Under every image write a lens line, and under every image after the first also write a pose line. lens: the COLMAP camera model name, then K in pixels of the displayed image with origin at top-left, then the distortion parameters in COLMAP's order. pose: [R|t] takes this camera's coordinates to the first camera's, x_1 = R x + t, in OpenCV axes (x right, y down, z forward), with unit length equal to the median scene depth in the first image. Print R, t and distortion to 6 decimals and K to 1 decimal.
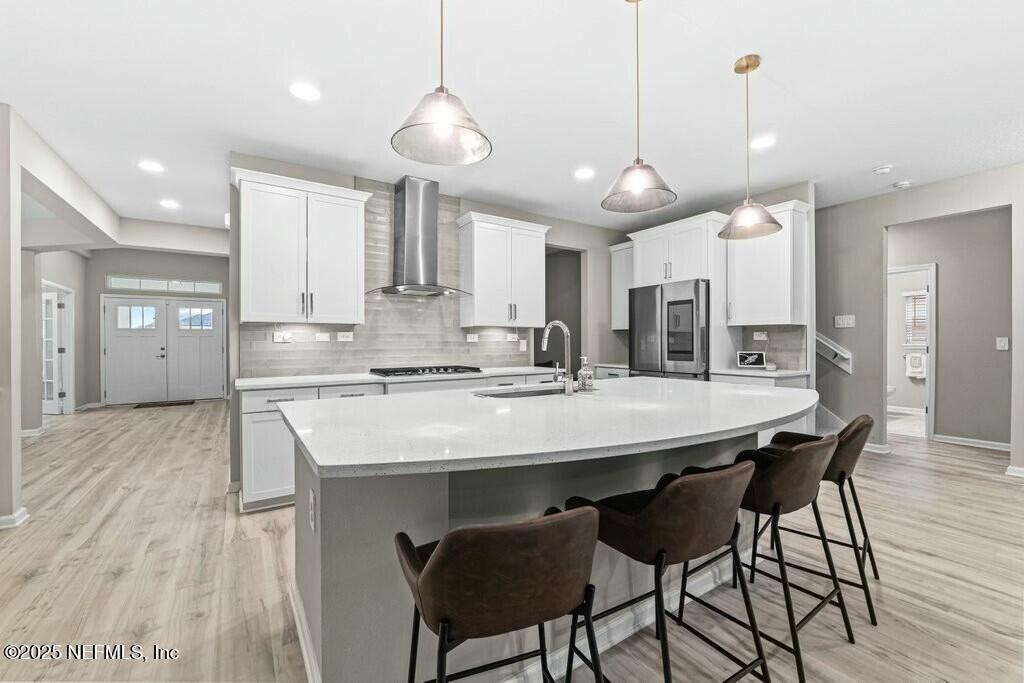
lens RADIAL K [[419.6, 0, 508.7], [0, 419.6, 343.5], [0, 0, 1]] dist [-0.013595, 0.000013]
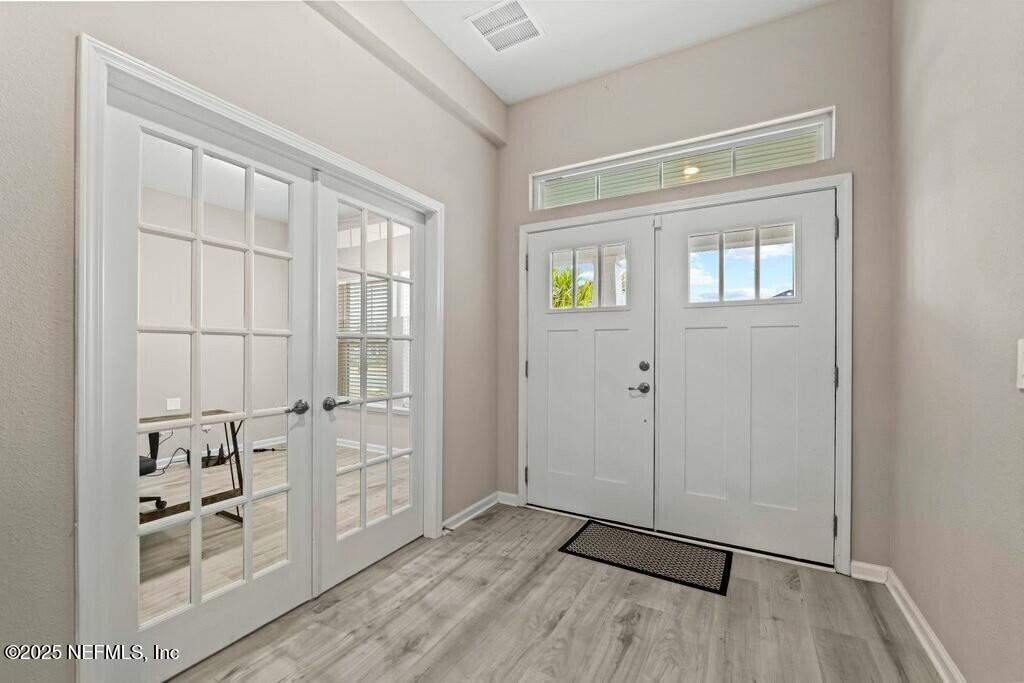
lens RADIAL K [[419.6, 0, 508.7], [0, 419.6, 343.5], [0, 0, 1]] dist [-0.013595, 0.000013]
pose [[0.461291, -0.000984, -0.887248, -1.186165], [-0.008766, 0.999946, -0.005667, -0.005207], [0.887205, 0.010391, 0.461258, 1.516628]]
